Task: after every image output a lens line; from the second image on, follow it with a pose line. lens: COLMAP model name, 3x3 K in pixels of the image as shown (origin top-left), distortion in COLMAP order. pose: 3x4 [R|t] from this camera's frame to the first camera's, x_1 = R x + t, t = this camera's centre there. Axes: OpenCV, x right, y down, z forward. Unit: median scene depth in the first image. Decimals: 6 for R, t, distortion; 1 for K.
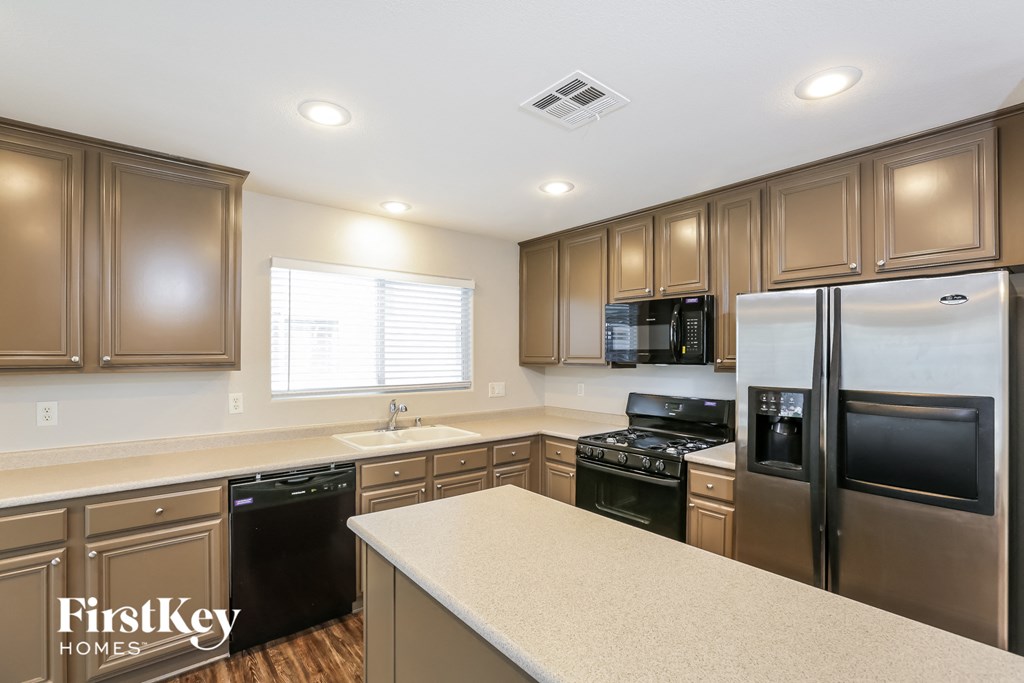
lens RADIAL K [[459.8, 0, 512.2], [0, 459.8, 348.2], [0, 0, 1]] dist [0.001200, 0.000231]
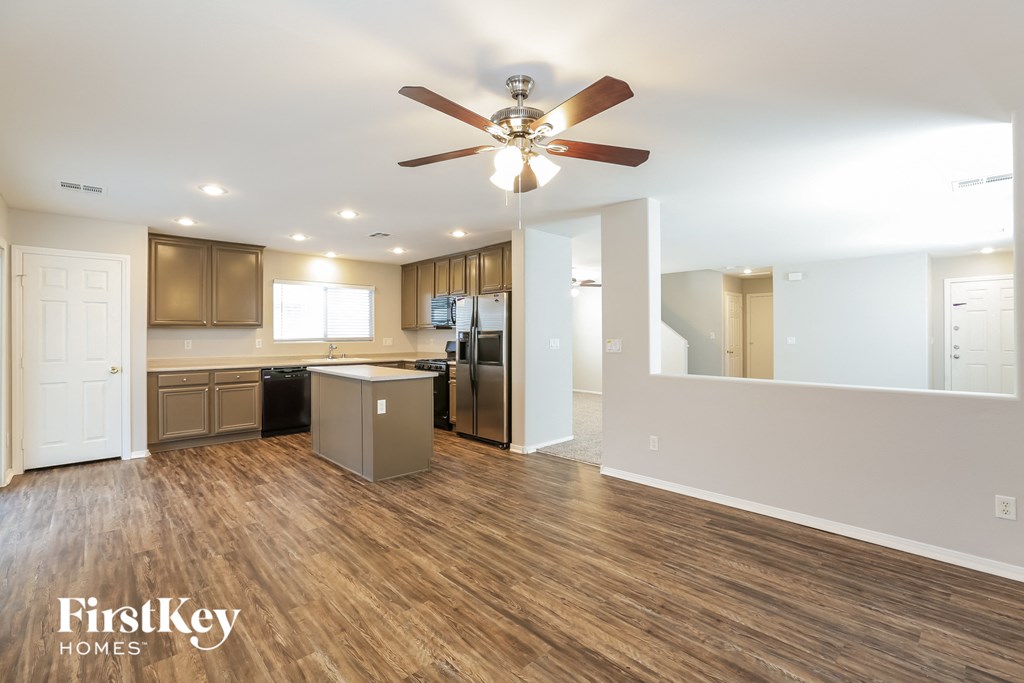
lens RADIAL K [[457.5, 0, 501.2], [0, 457.5, 330.2], [0, 0, 1]] dist [-0.000962, -0.000088]
pose [[0.999371, -0.004742, 0.035134, 0.484797], [0.004699, 0.999988, 0.001311, 0.051374], [-0.035140, -0.001145, 0.999382, -1.217448]]
